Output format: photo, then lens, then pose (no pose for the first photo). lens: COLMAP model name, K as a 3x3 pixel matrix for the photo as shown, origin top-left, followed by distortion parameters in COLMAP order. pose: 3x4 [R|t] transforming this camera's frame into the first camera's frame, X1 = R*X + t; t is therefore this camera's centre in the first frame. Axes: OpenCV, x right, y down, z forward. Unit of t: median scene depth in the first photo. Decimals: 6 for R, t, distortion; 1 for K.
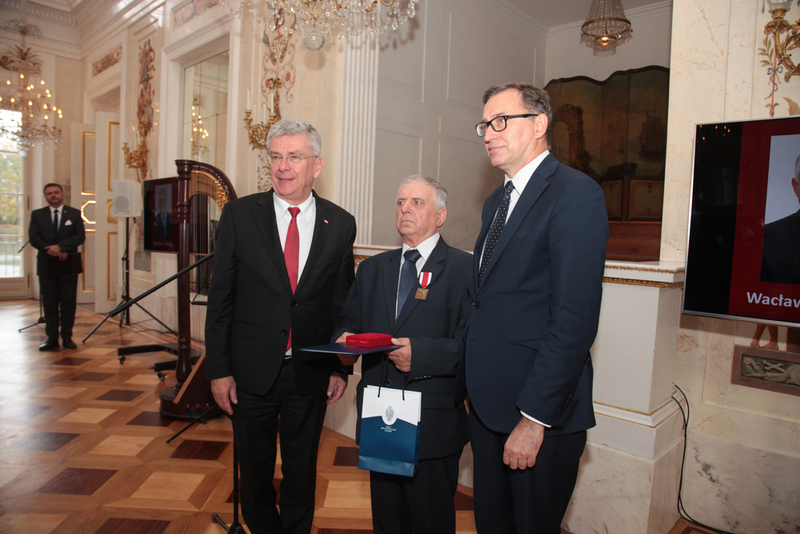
lens RADIAL K [[548.8, 0, 401.9], [0, 548.8, 274.0], [0, 0, 1]] dist [-0.121498, 0.065964]
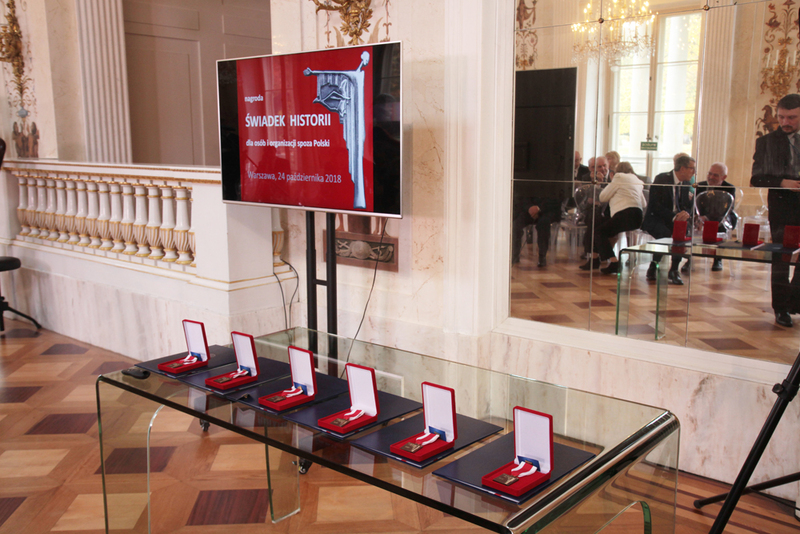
lens RADIAL K [[768.1, 0, 401.3], [0, 768.1, 270.4], [0, 0, 1]] dist [0.042525, 0.000000]
pose [[0.998309, -0.048247, 0.032439, 0.365731], [0.044988, 0.994496, 0.094627, 0.031945], [-0.036826, -0.093007, 0.994984, -0.402100]]
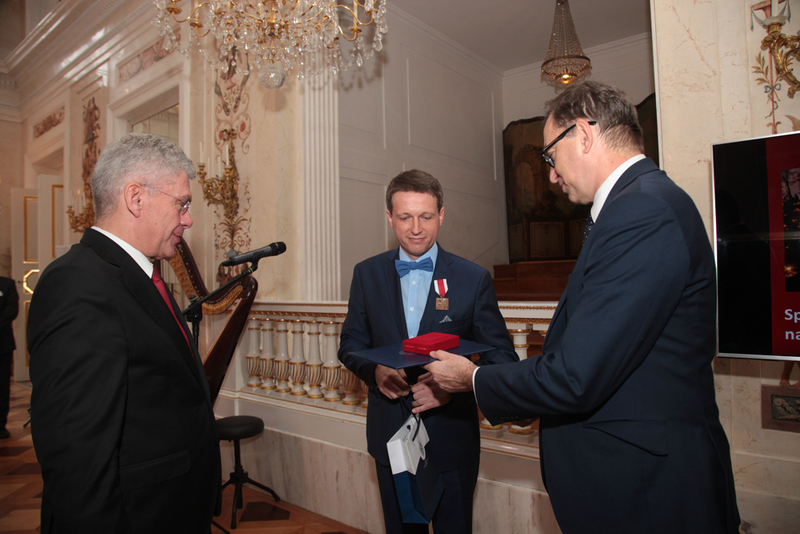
lens RADIAL K [[548.8, 0, 402.6], [0, 548.8, 276.7], [0, 0, 1]] dist [-0.121498, 0.065964]
pose [[0.995419, -0.059804, 0.074594, -0.018737], [0.066101, 0.994184, -0.085023, -0.007160], [-0.069075, 0.089564, 0.993583, 0.064034]]
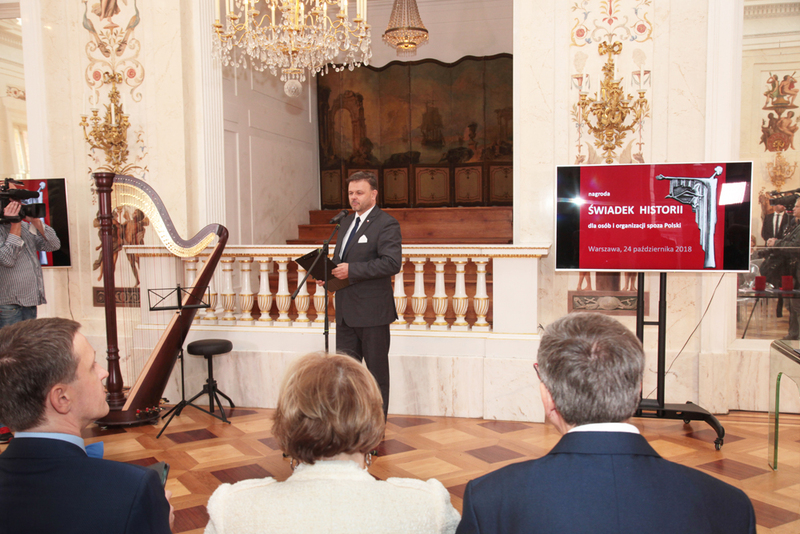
lens RADIAL K [[768.1, 0, 403.9], [0, 768.1, 282.8], [0, 0, 1]] dist [0.042525, 0.000000]
pose [[0.862907, -0.089635, 0.497350, -0.487607], [0.081427, 0.995946, 0.038219, -0.011816], [-0.498759, 0.007518, 0.866708, -0.402072]]
